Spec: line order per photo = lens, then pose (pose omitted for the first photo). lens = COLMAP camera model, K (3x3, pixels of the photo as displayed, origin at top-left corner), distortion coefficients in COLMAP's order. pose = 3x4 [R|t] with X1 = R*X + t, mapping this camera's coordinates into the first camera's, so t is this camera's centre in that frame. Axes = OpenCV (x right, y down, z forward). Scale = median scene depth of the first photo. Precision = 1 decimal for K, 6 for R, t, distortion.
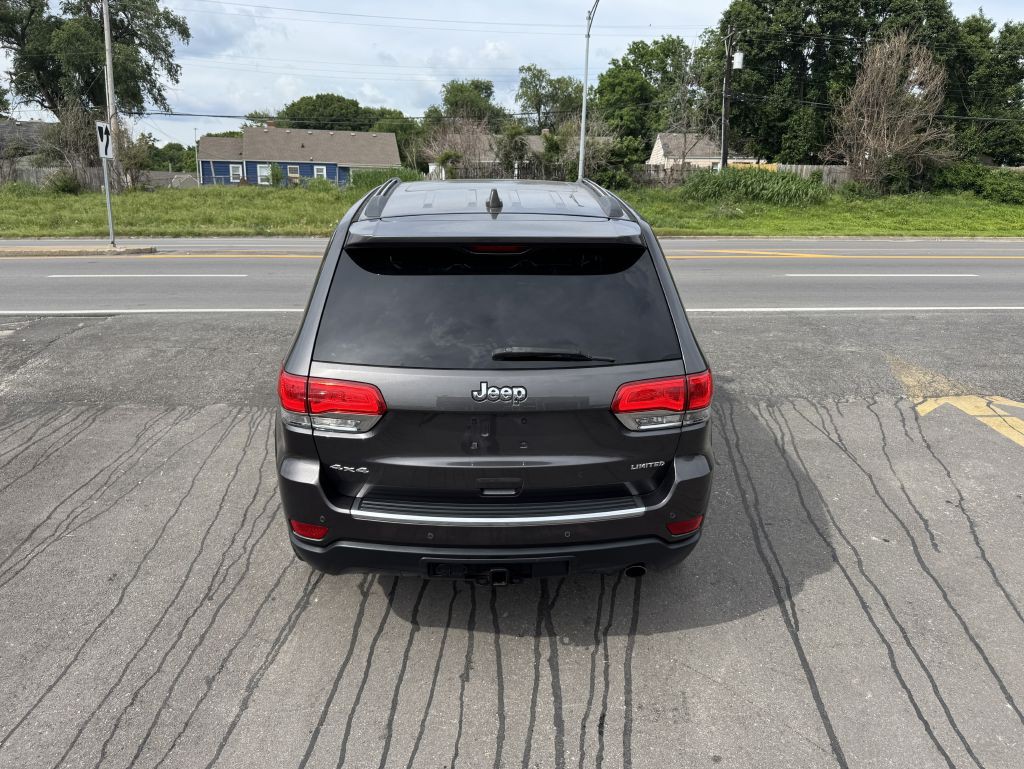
lens RADIAL K [[763.0, 0, 500.0], [0, 763.0, 387.2], [0, 0, 1]] dist [0.006691, -0.008213]
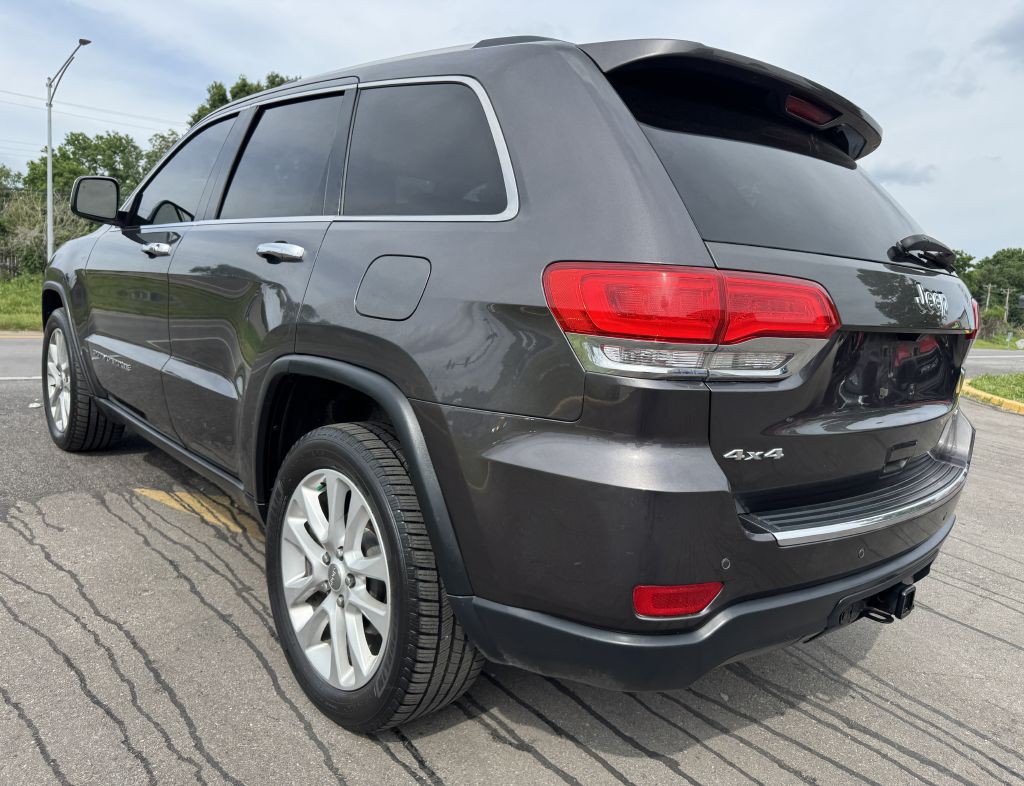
lens RADIAL K [[757.9, 0, 531.2], [0, 757.9, 393.0], [0, 0, 1]] dist [-0.011005, 0.003115]
pose [[0.746765, -0.046423, 0.663465, -0.054654], [0.137063, 0.986890, -0.085218, 0.007396], [-0.650811, 0.154574, 0.743338, 0.059465]]
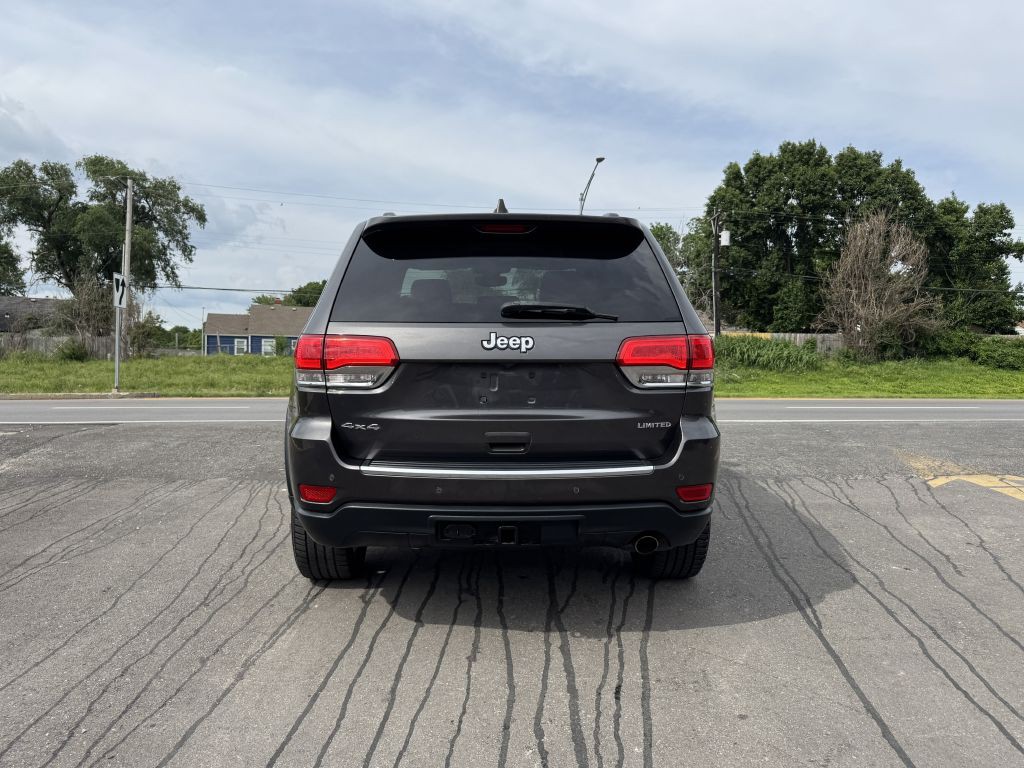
lens RADIAL K [[778.1, 0, 490.0], [0, 778.1, 397.4], [0, 0, 1]] dist [0.031643, -0.044237]
pose [[0.999948, -0.001527, -0.010063, -0.001188], [-0.000723, 0.975538, -0.219830, 0.024894], [0.010153, 0.219826, 0.975486, -0.001690]]
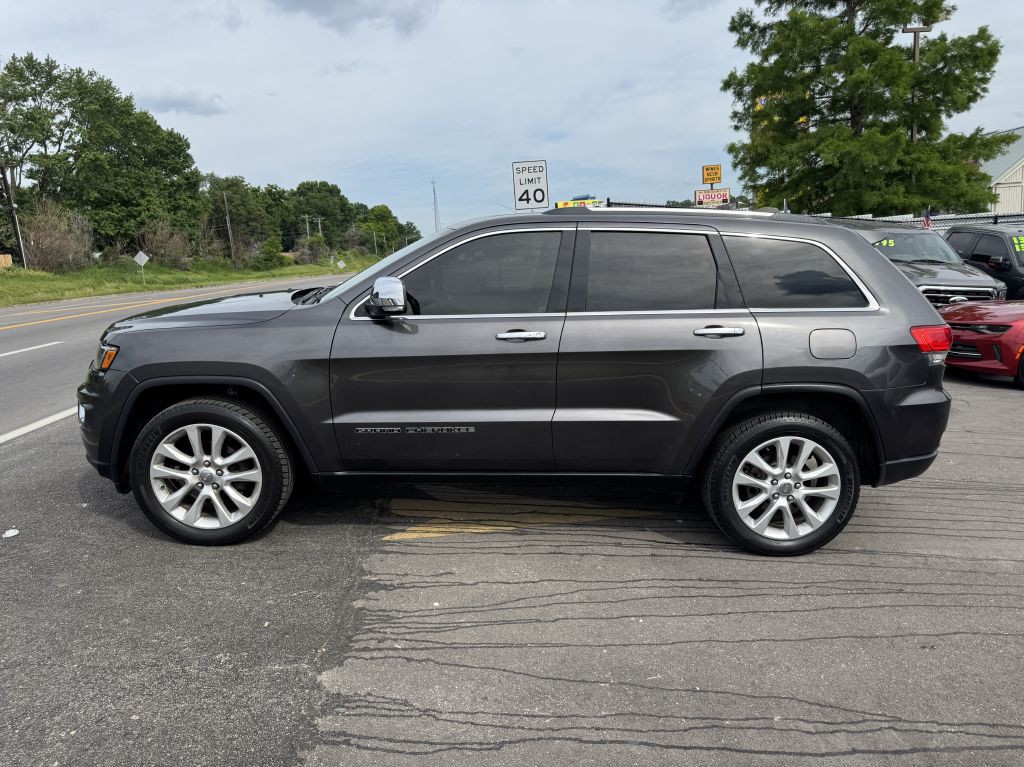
lens RADIAL K [[734.1, 0, 516.2], [0, 734.1, 380.9], [0, 0, 1]] dist [0.017348, -0.019074]
pose [[0.003949, -0.192946, 0.981201, -0.136402], [0.306838, 0.934110, 0.182451, -0.034323], [-0.951754, 0.300349, 0.062892, 0.141061]]
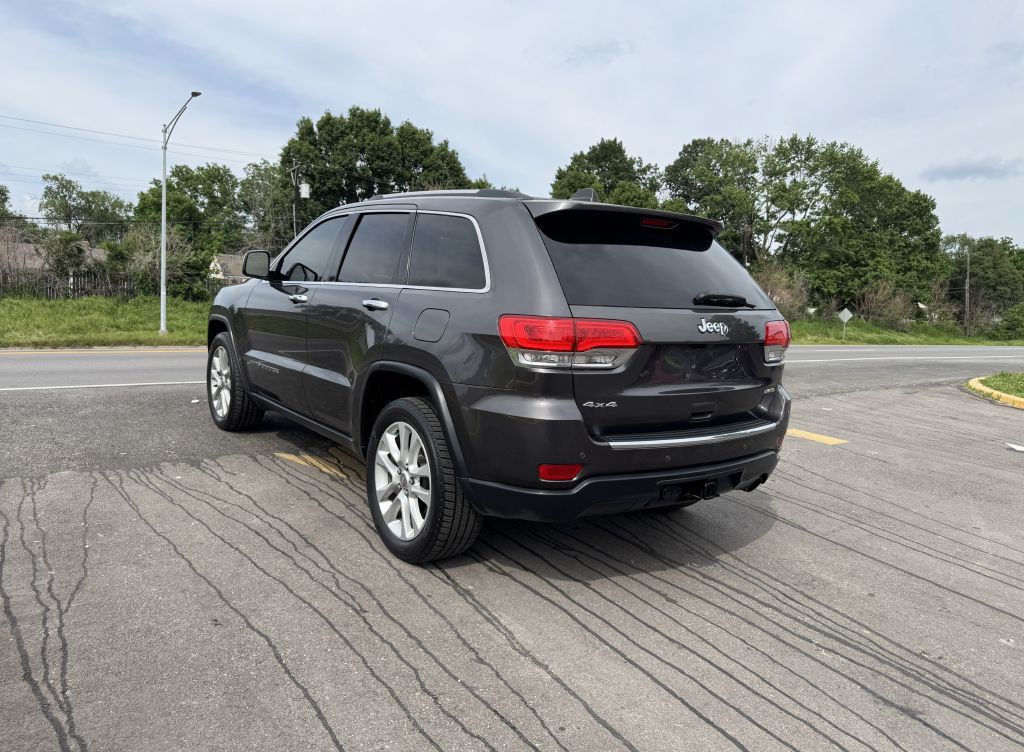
lens RADIAL K [[749.2, 0, 525.0], [0, 749.2, 359.9], [0, 0, 1]] dist [0.035596, -0.052134]
pose [[0.811424, -0.022993, 0.584006, -0.075589], [0.136554, 0.979028, -0.151183, 0.015947], [-0.568282, 0.202422, 0.797546, 0.016975]]
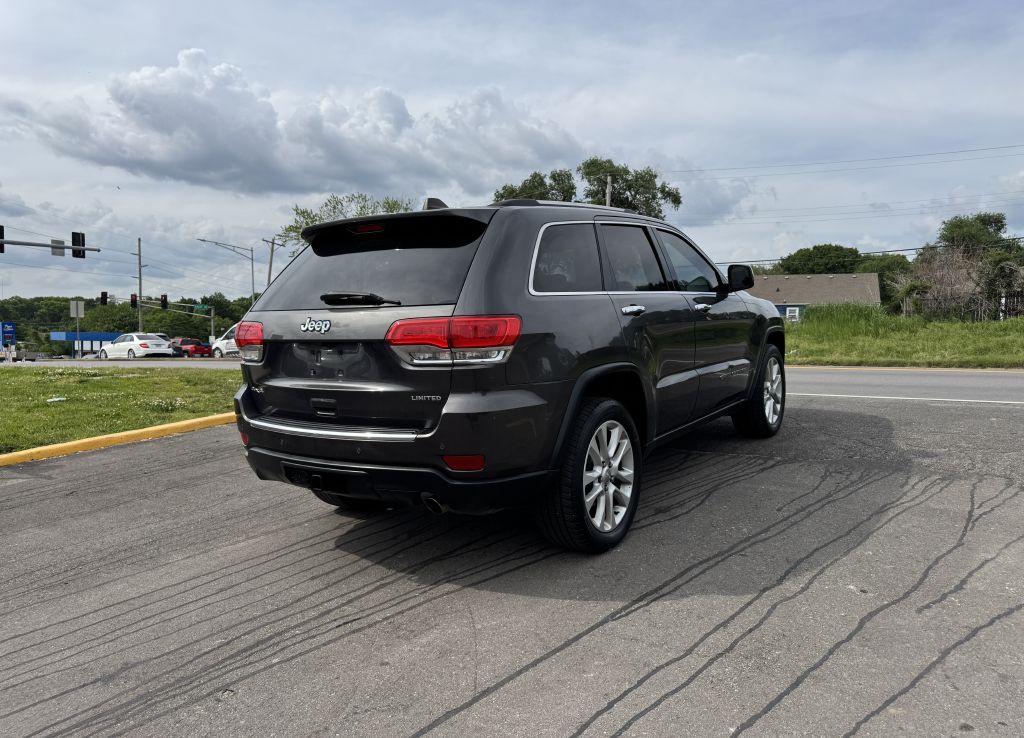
lens RADIAL K [[733.6, 0, 502.9], [0, 733.6, 368.1], [0, 0, 1]] dist [0.044159, -0.064291]
pose [[0.800736, 0.016162, -0.598799, 0.079000], [-0.143933, 0.975541, -0.166142, 0.018878], [0.581468, 0.219222, 0.783477, 0.017632]]
